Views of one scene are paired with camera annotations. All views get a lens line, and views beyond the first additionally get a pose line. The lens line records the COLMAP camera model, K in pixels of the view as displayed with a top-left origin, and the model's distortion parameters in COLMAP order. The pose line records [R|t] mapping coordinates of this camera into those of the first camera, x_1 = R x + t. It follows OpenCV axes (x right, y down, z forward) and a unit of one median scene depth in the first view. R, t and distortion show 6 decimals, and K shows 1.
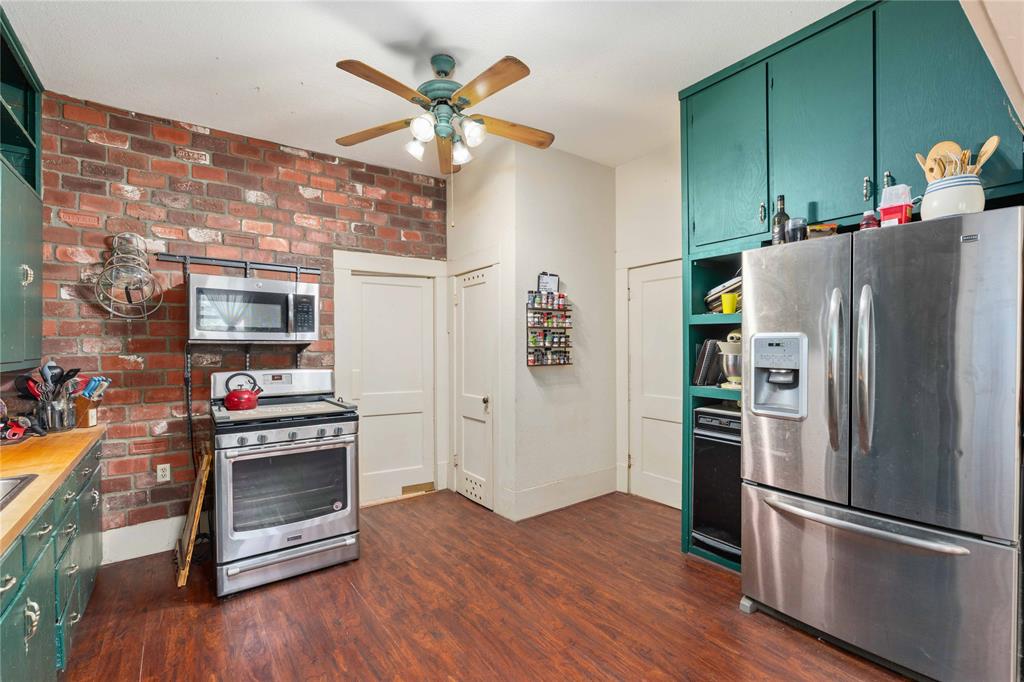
lens RADIAL K [[444.6, 0, 503.5], [0, 444.6, 348.2], [0, 0, 1]] dist [0.000605, 0.000100]
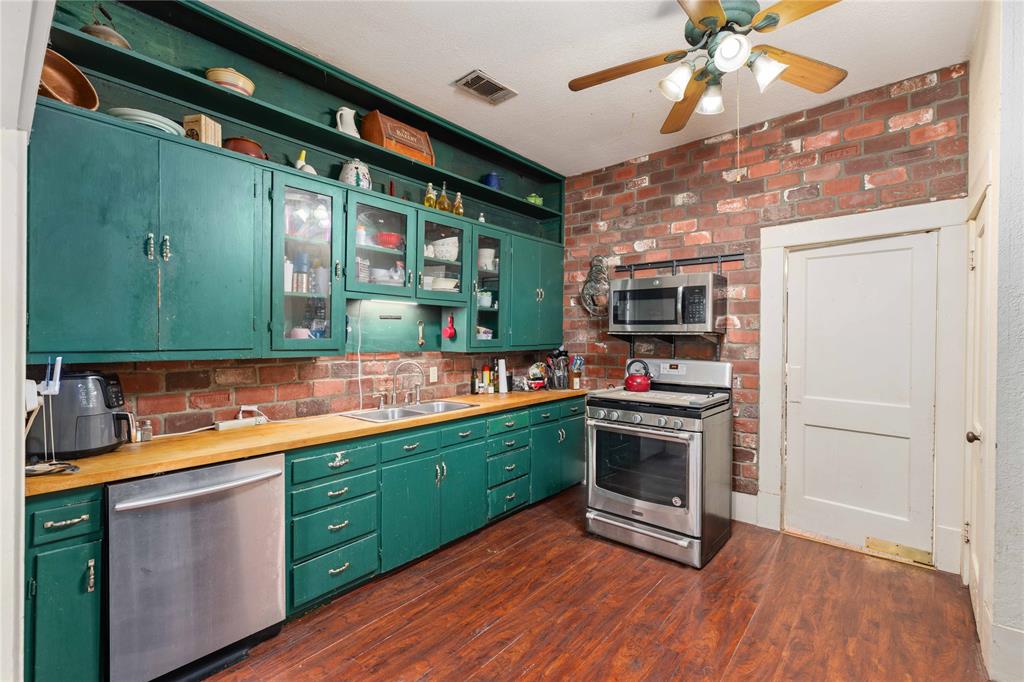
lens RADIAL K [[447.4, 0, 505.0], [0, 447.4, 336.4], [0, 0, 1]] dist [0.000473, 0.000417]
pose [[0.235219, 0.006975, -0.971917, 0.424932], [-0.006720, 0.999962, 0.005550, -0.009459], [0.971919, 0.005226, 0.235257, 0.346335]]
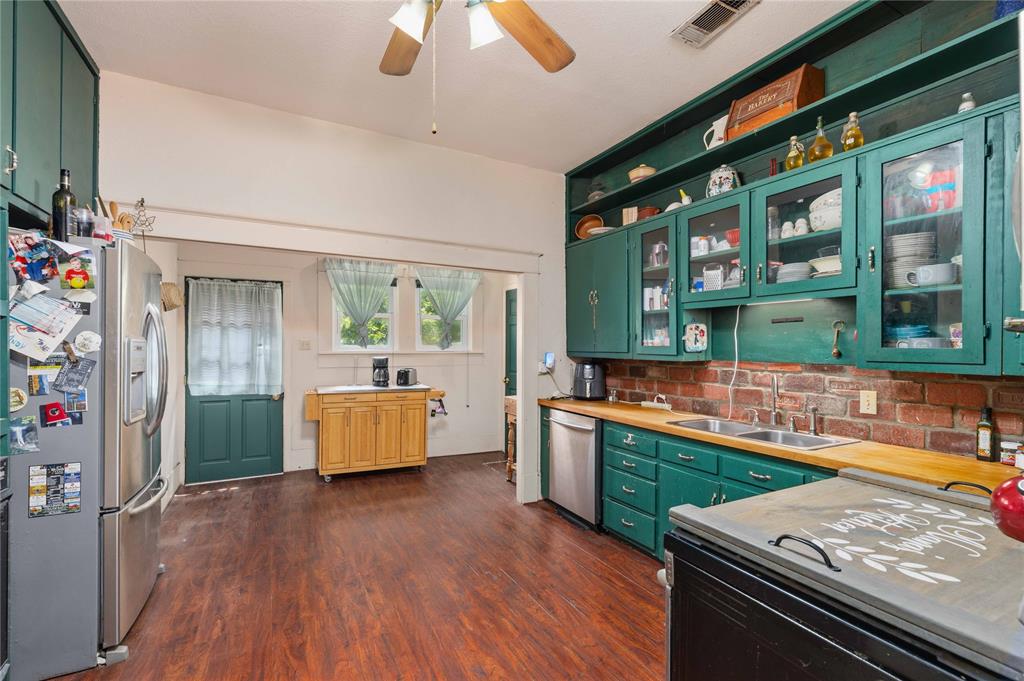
lens RADIAL K [[444.6, 0, 503.5], [0, 444.6, 347.7], [0, 0, 1]] dist [0.000605, 0.000100]
pose [[-0.990932, 0.008858, 0.134073, -0.210888], [0.009914, 0.999925, 0.007209, -0.005489], [-0.133999, 0.008472, -0.990945, 1.217879]]
